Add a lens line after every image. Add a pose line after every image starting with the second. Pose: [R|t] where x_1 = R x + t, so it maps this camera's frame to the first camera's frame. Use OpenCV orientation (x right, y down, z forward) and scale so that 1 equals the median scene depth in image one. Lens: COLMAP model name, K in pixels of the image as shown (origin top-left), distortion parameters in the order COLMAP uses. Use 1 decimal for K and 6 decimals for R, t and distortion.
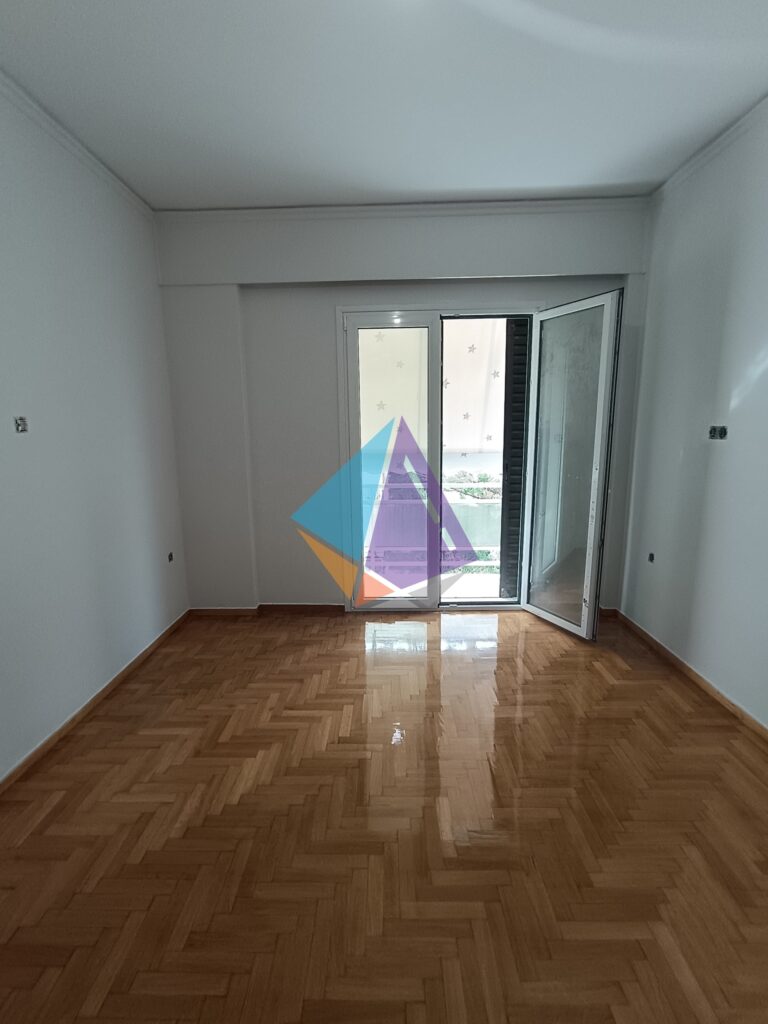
lens RADIAL K [[468.3, 0, 383.6], [0, 468.3, 510.8], [0, 0, 1]] dist [-0.000229, -0.000528]
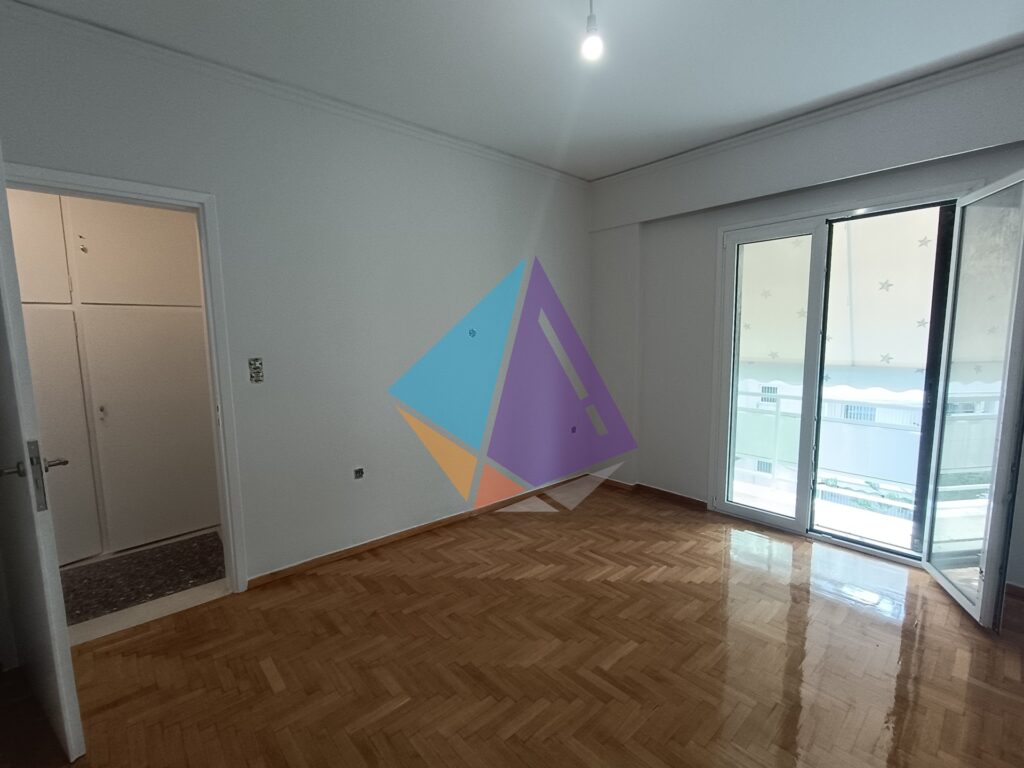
lens RADIAL K [[468.3, 0, 513.8], [0, 468.3, 387.3], [0, 0, 1]] dist [-0.000229, -0.000528]
pose [[0.684609, 0.091200, -0.723182, 0.478956], [-0.125833, 0.992033, 0.005984, -0.011755], [0.717967, 0.086903, 0.690631, -0.087546]]
